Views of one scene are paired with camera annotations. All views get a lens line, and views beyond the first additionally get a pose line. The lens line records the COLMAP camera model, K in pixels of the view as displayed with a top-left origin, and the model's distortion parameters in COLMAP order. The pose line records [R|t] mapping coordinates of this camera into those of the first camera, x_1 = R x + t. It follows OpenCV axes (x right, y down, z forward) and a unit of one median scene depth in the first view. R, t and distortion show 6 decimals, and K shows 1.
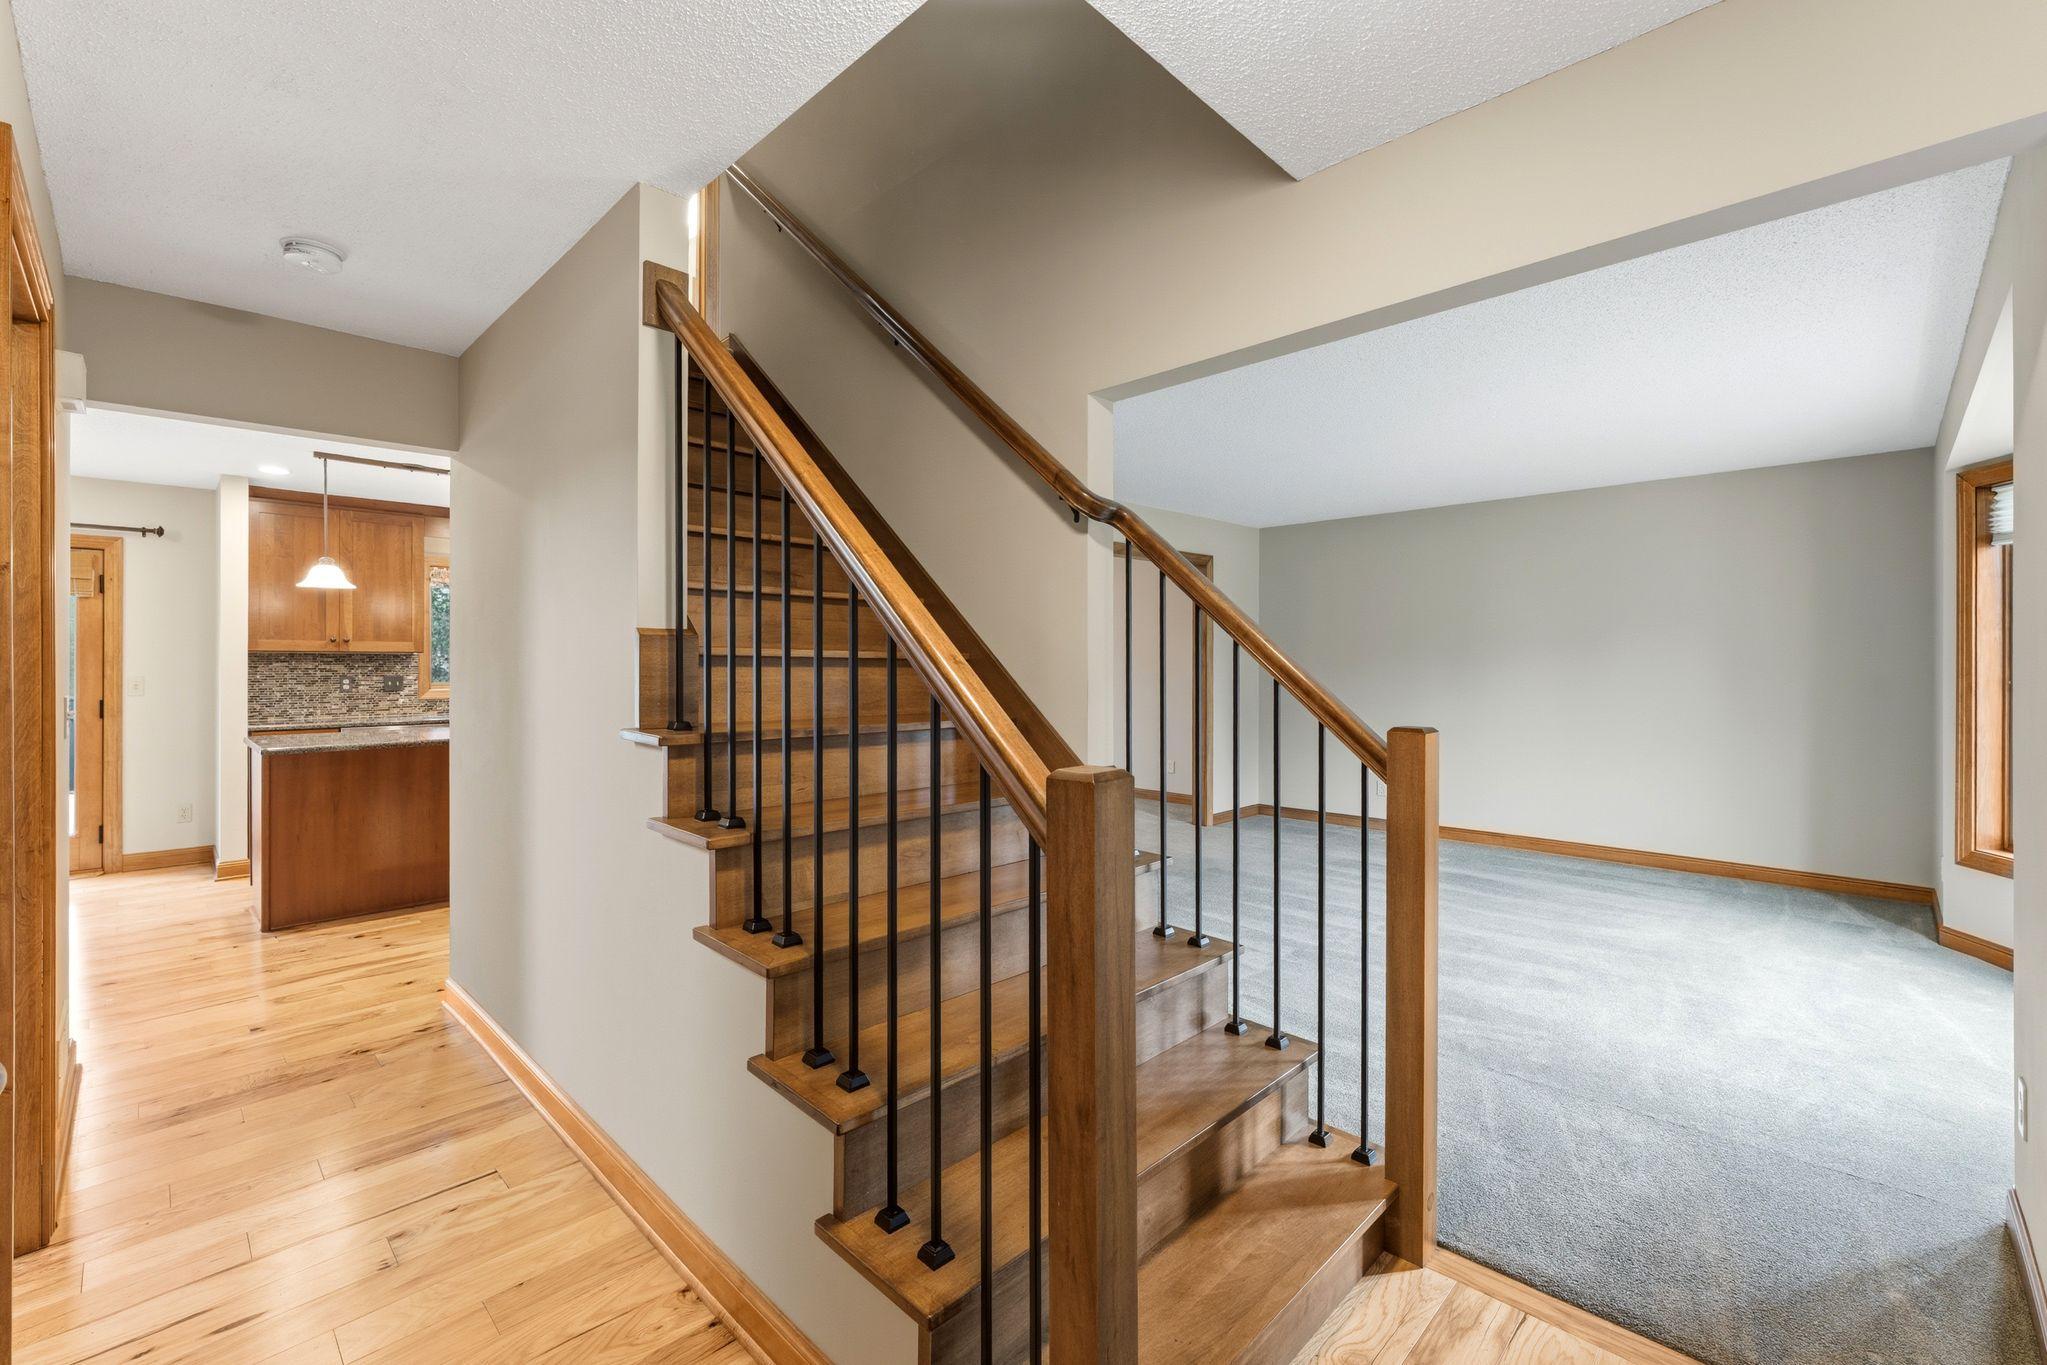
lens RADIAL K [[863.3, 0, 1041.9], [0, 863.3, 664.4], [0, 0, 1]] dist [0.001043, 0.000005]
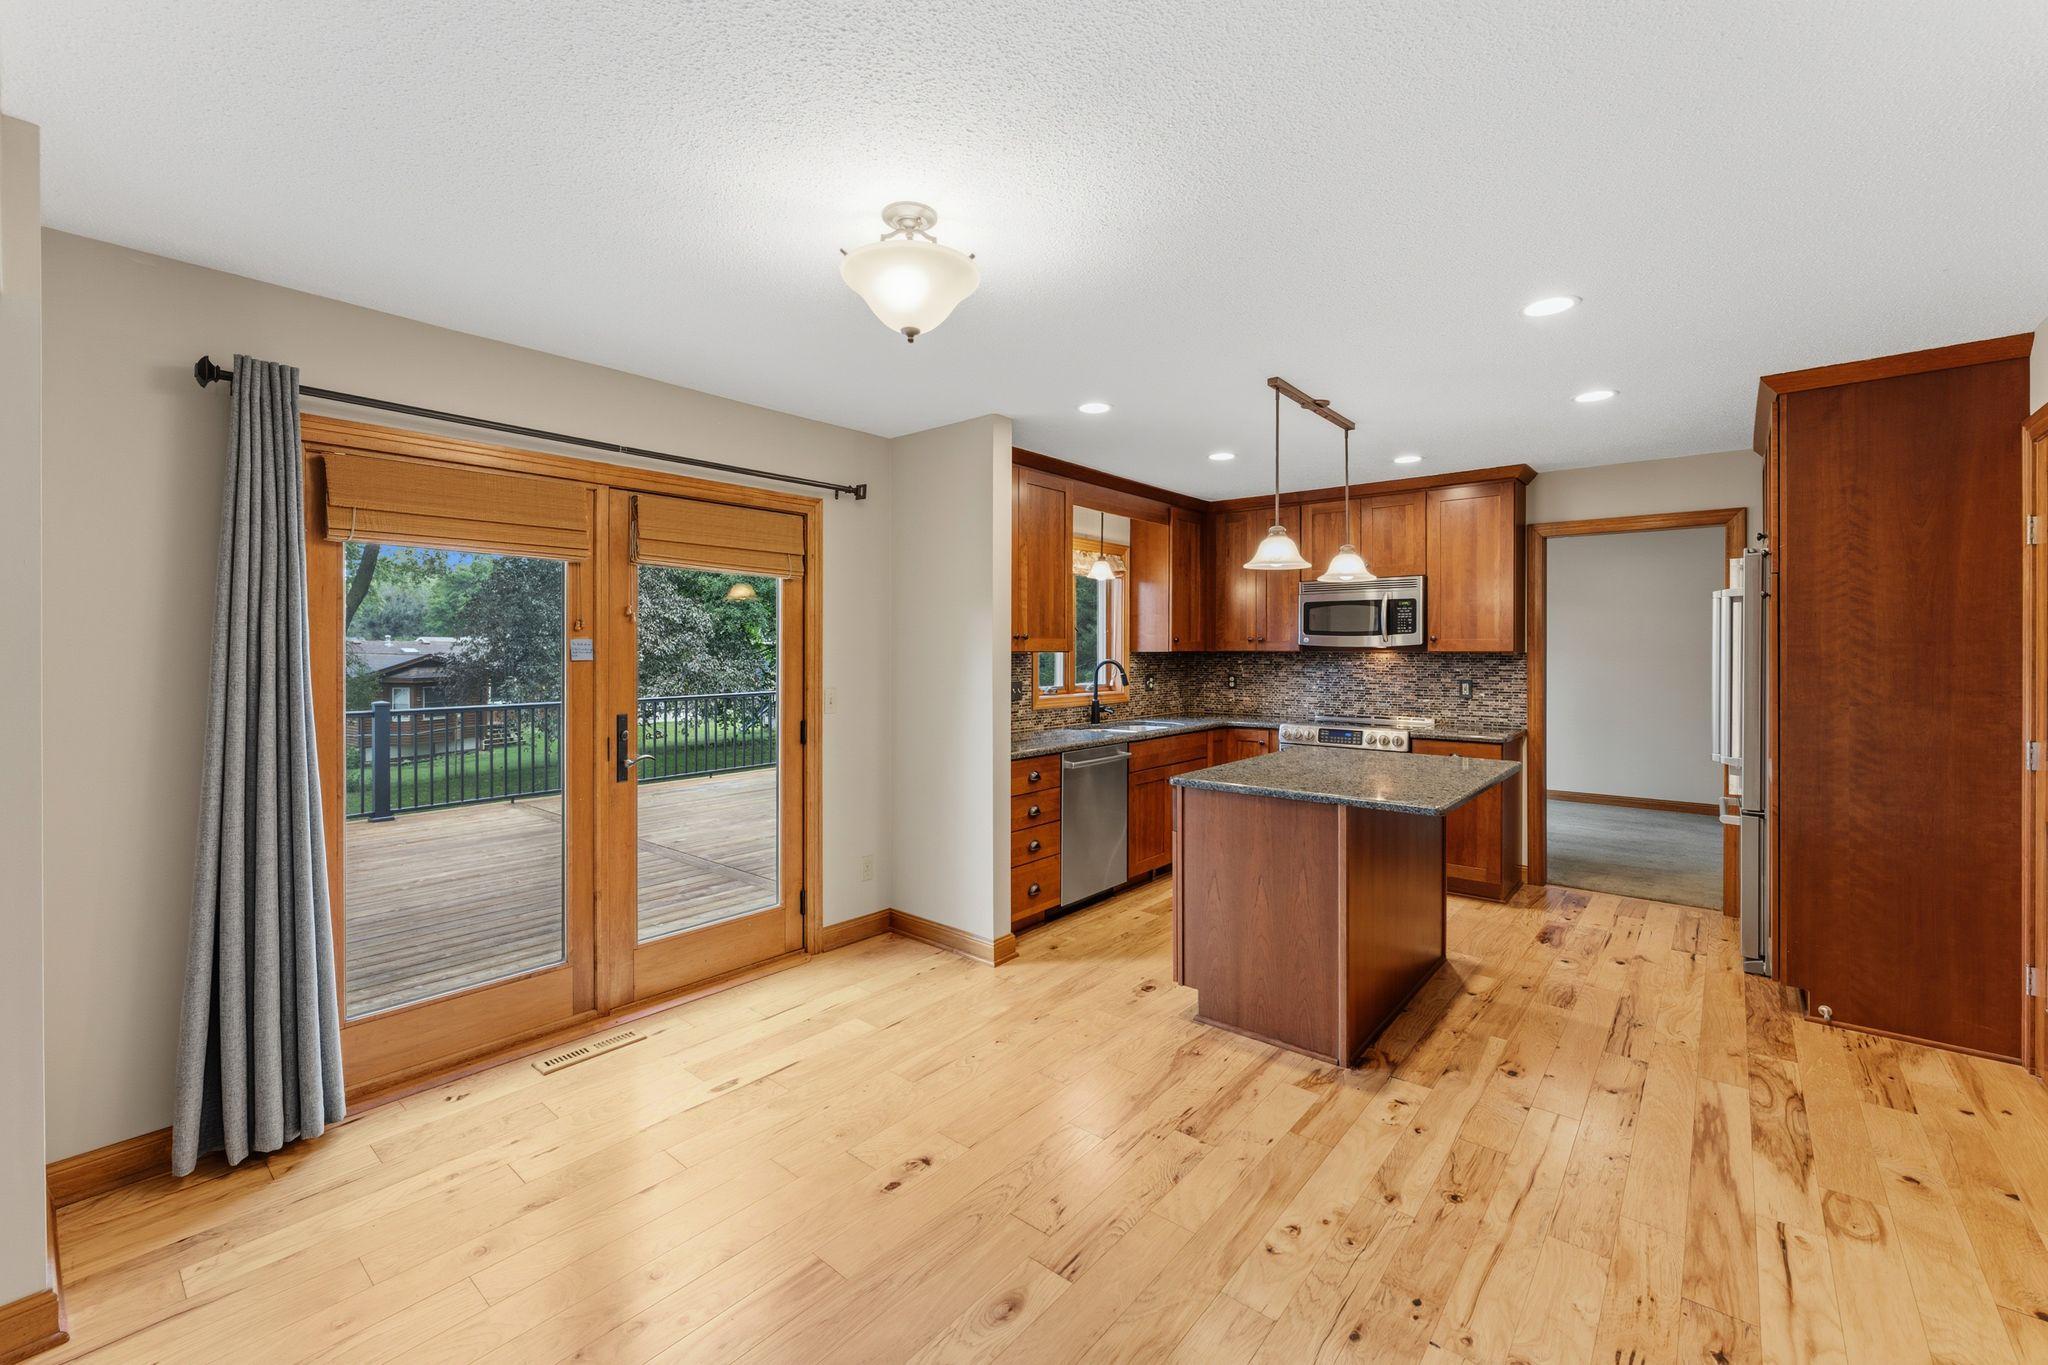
lens RADIAL K [[843.6, 0, 1009.6], [0, 843.6, 653.0], [0, 0, 1]] dist [-0.000367, -0.000208]
pose [[0.998264, -0.001222, 0.058879, -0.870001], [0.001119, 0.999998, 0.001786, -0.014782], [-0.058881, -0.001717, 0.998264, 0.250557]]
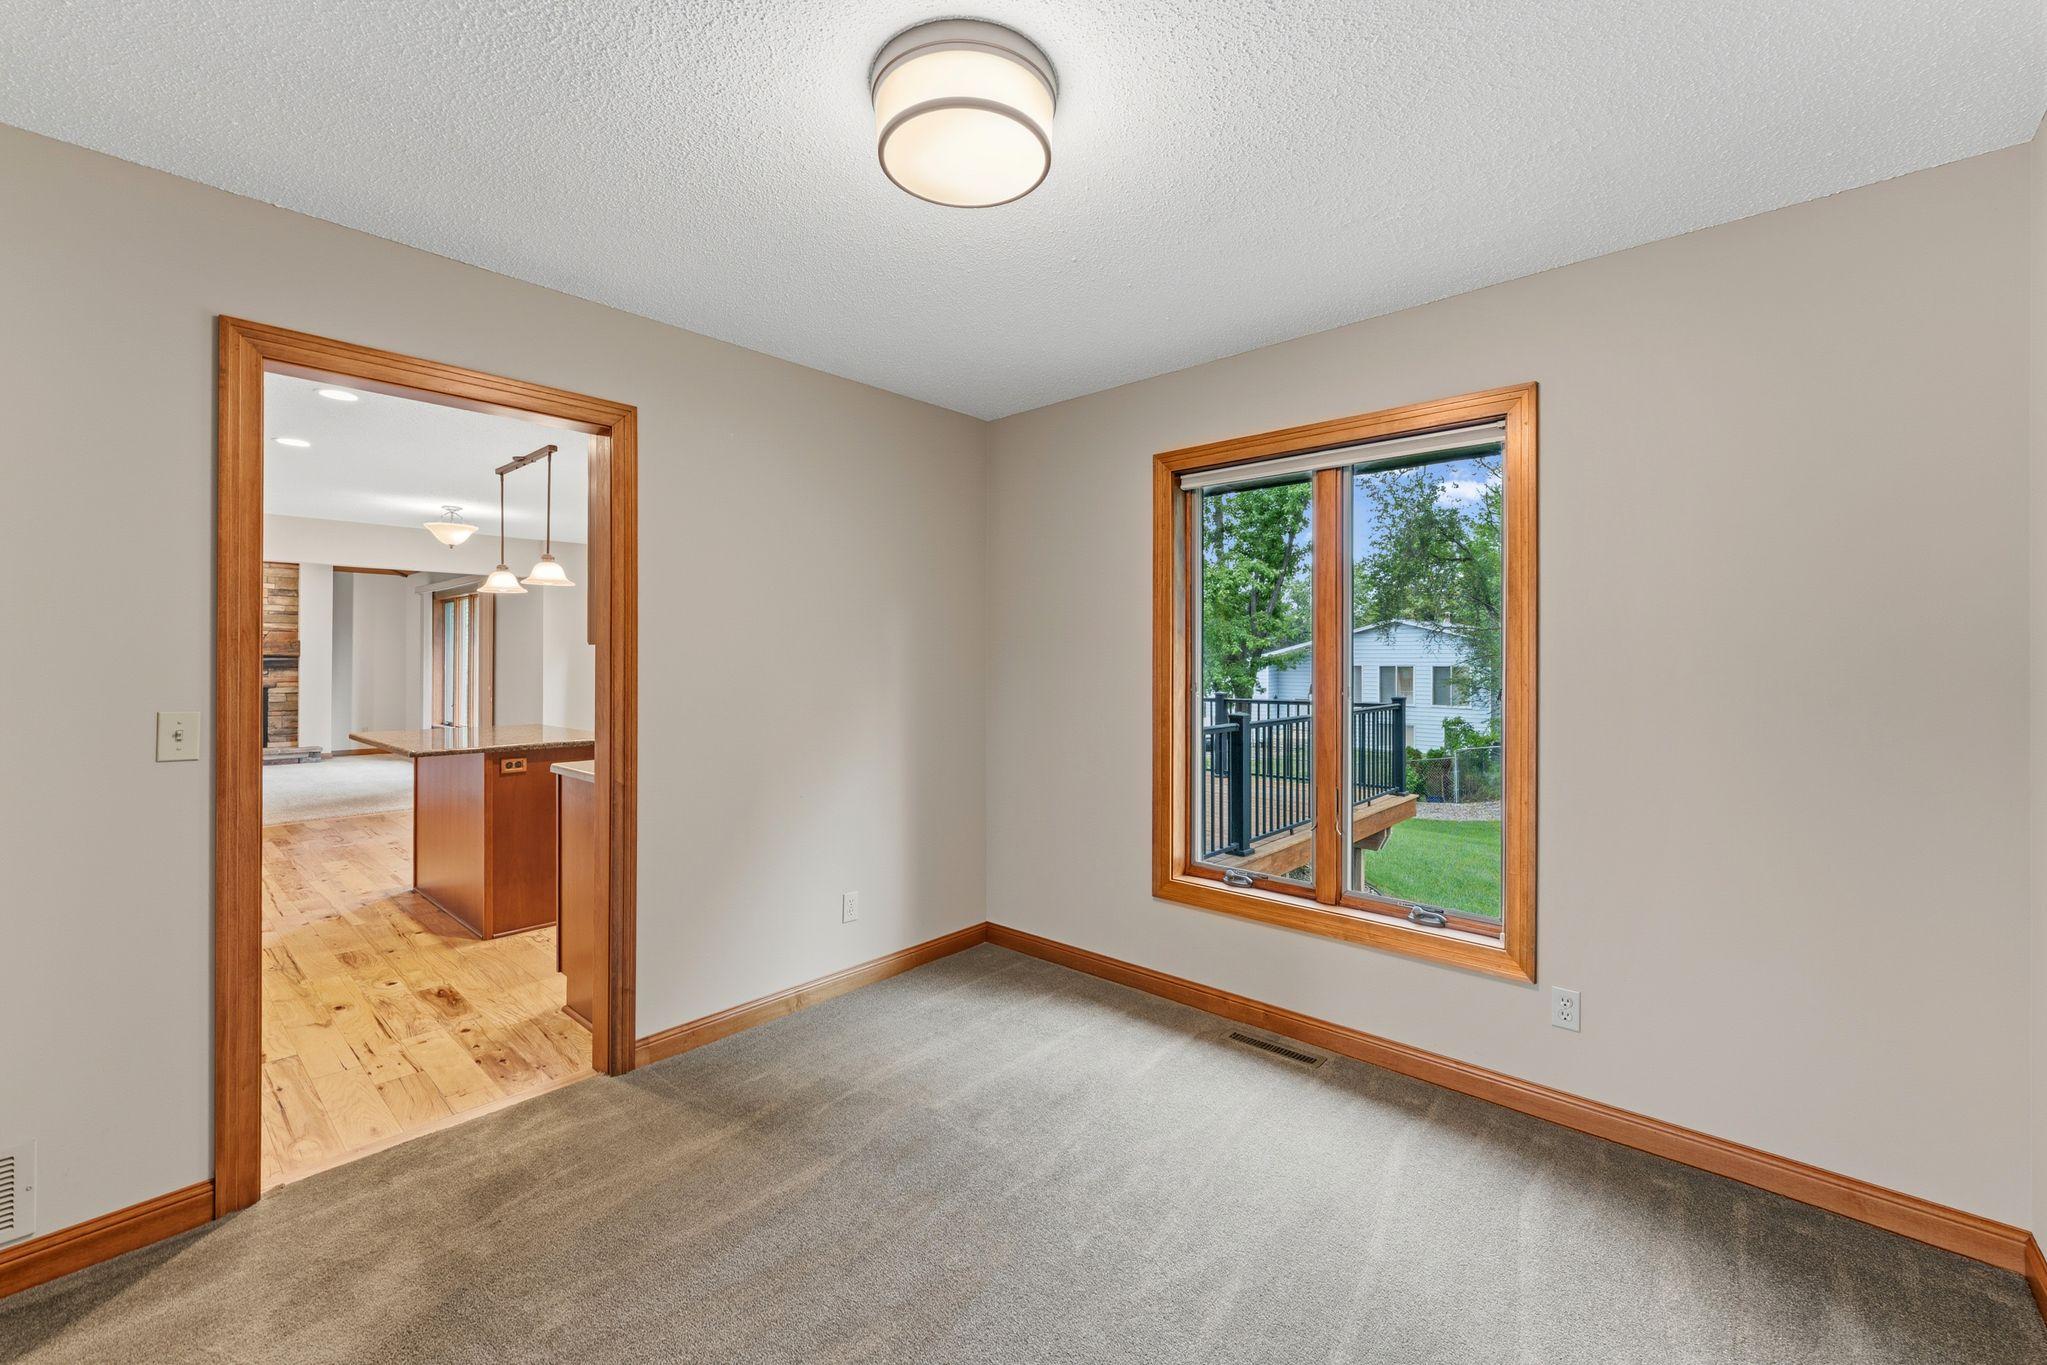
lens RADIAL K [[833.0, 0, 1020.0], [0, 833.0, 655.6], [0, 0, 1]] dist [0.000416, 0.000022]
pose [[0.031613, -0.005512, -0.999485, 0.188803], [-0.007654, 0.999954, -0.005757, -0.005280], [0.999471, 0.007832, 0.031569, 1.287661]]
